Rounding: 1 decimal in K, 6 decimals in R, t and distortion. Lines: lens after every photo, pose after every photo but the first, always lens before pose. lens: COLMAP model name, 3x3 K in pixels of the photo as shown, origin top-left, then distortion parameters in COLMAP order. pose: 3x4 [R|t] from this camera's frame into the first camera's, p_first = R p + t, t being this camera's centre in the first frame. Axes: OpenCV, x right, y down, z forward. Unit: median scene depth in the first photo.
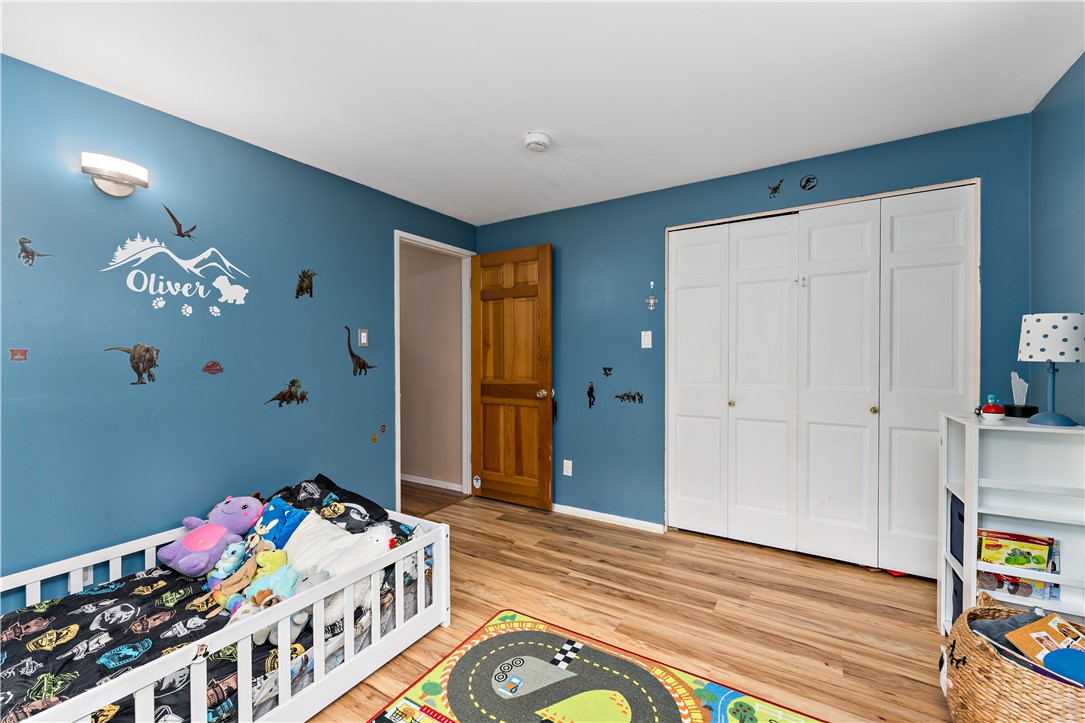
lens RADIAL K [[435.6, 0, 540.2], [0, 435.6, 358.3], [0, 0, 1]] dist [0.001429, 0.000086]
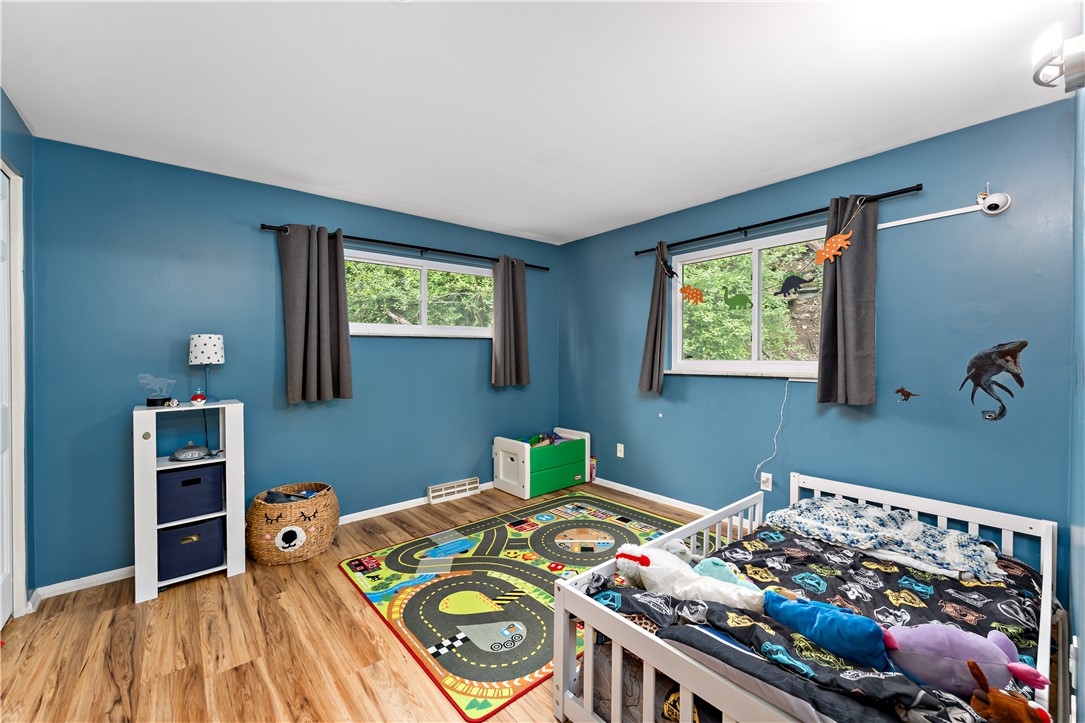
lens RADIAL K [[435.6, 0, 540.4], [0, 435.6, 358.8], [0, 0, 1]] dist [0.001429, 0.000086]
pose [[-0.950399, 0.013433, 0.310743, -0.464076], [0.019743, 0.999658, 0.017171, -0.014811], [-0.310406, 0.022454, -0.950339, 1.854657]]
